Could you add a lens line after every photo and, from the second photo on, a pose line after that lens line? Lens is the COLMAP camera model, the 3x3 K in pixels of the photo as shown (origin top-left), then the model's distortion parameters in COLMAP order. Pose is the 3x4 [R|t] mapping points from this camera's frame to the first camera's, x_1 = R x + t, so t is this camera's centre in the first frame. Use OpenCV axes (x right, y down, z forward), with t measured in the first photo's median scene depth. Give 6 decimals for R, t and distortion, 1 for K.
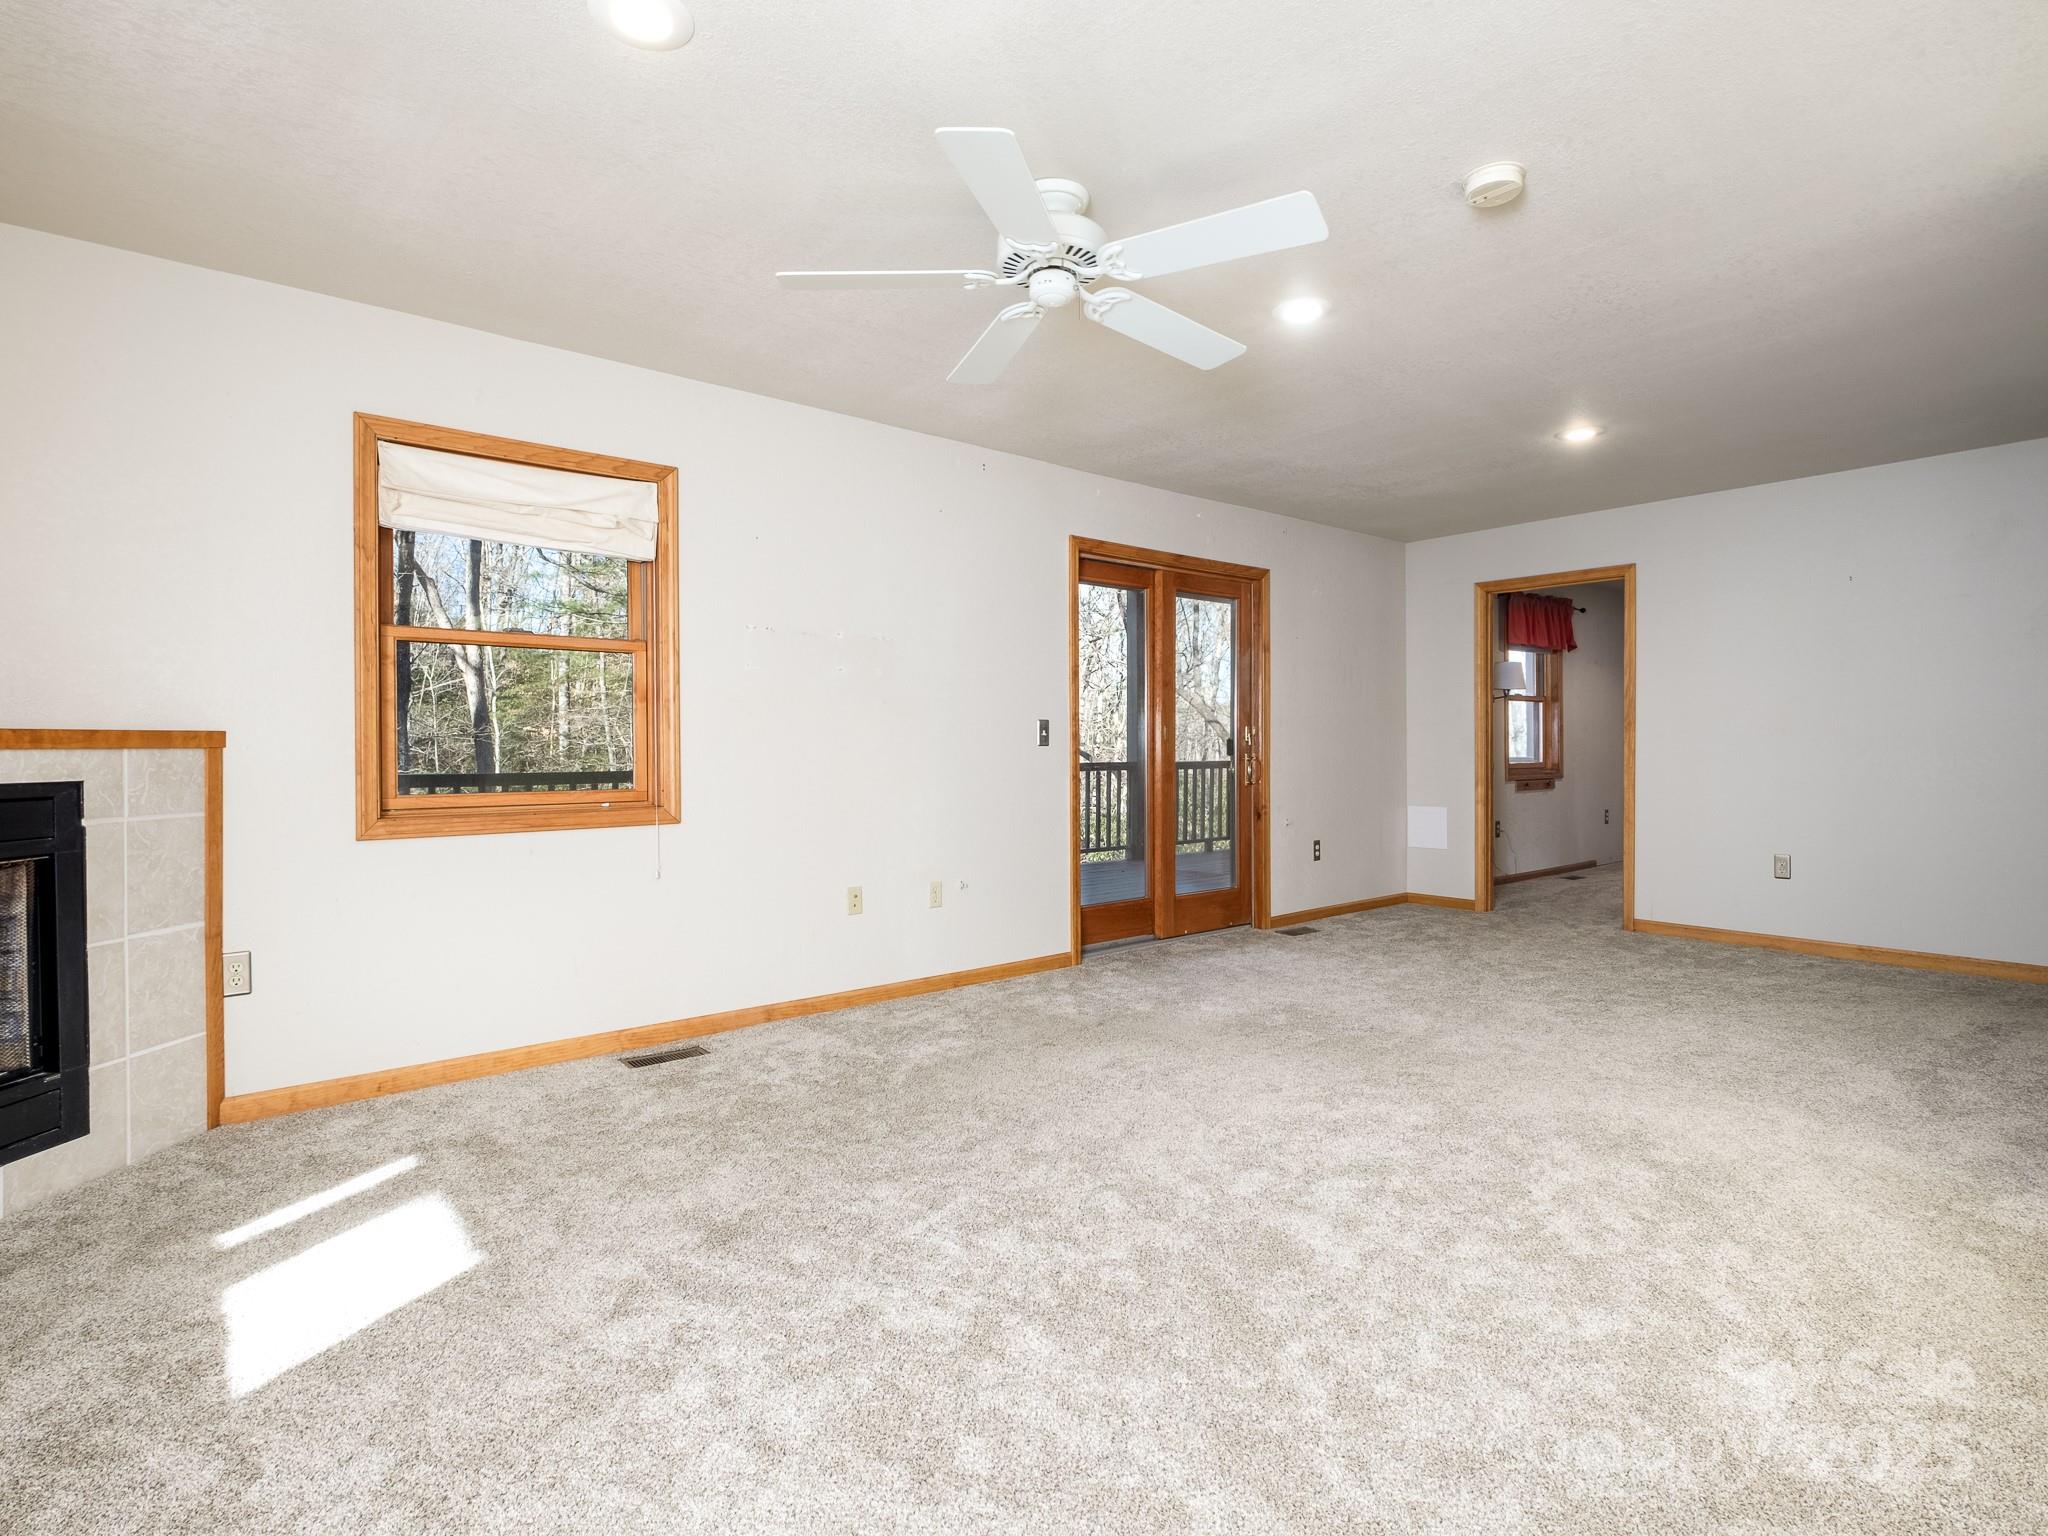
lens RADIAL K [[1056.9, 0, 1026.6], [0, 1056.9, 759.0], [0, 0, 1]] dist [0.003819, -0.000431]
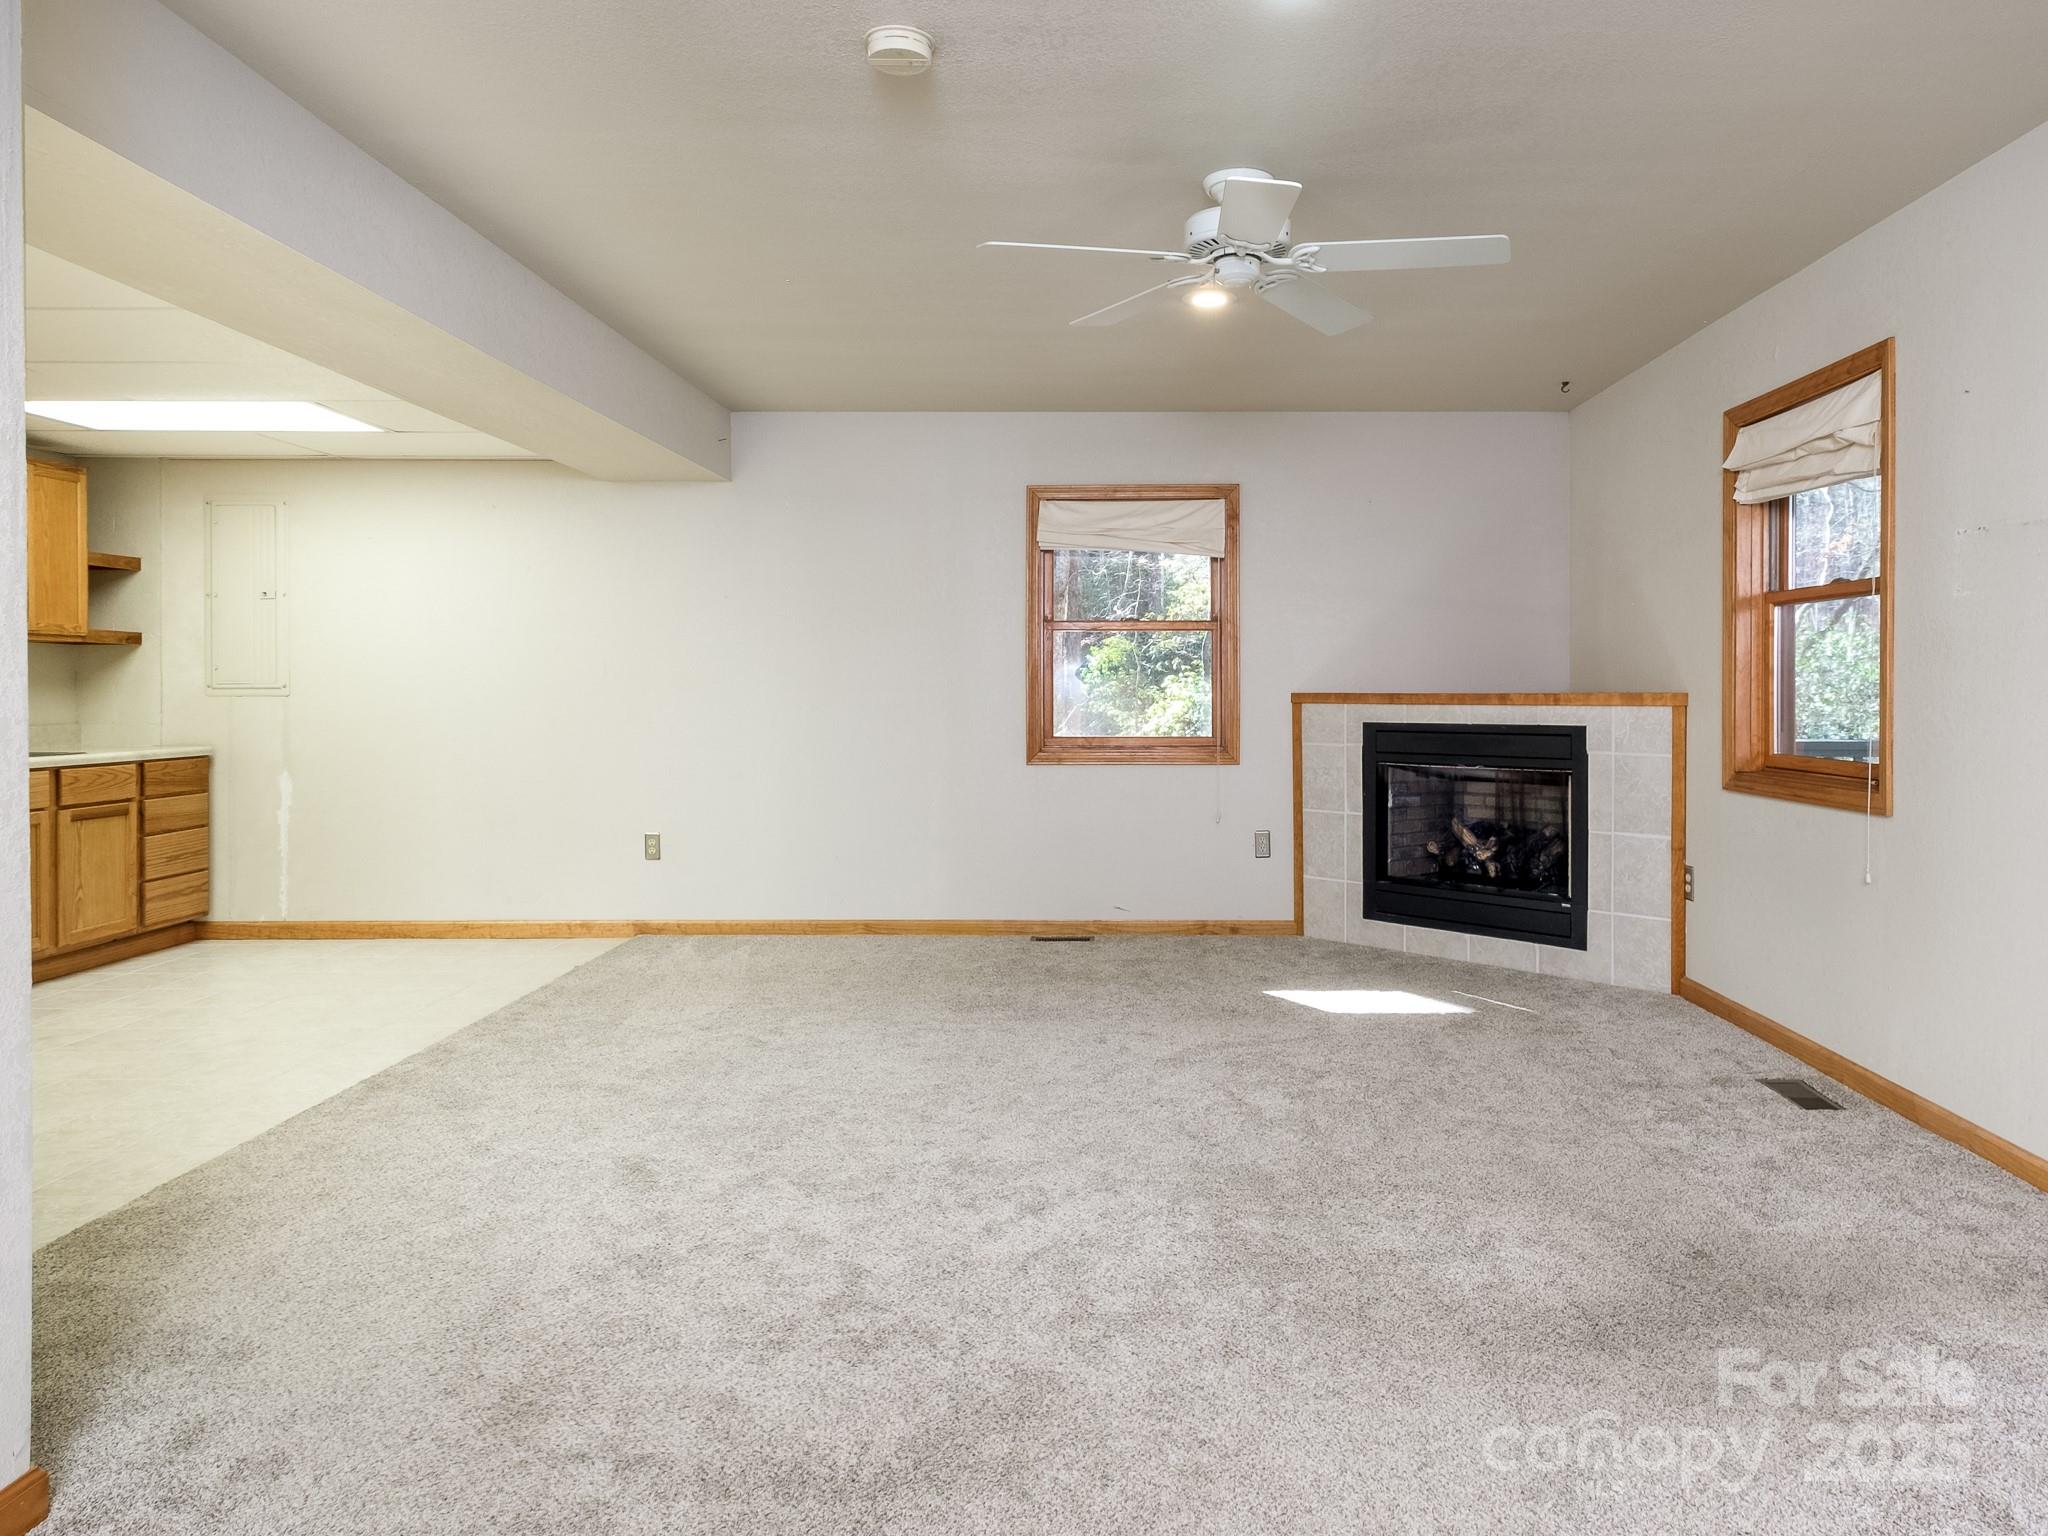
lens RADIAL K [[1056.9, 0, 1026.6], [0, 1056.9, 759.0], [0, 0, 1]] dist [0.003819, -0.000431]
pose [[-0.631648, 0.052295, -0.773490, 0.758969], [-0.010837, 0.997029, 0.076258, -0.036597], [0.775180, 0.056550, -0.629205, 1.198786]]
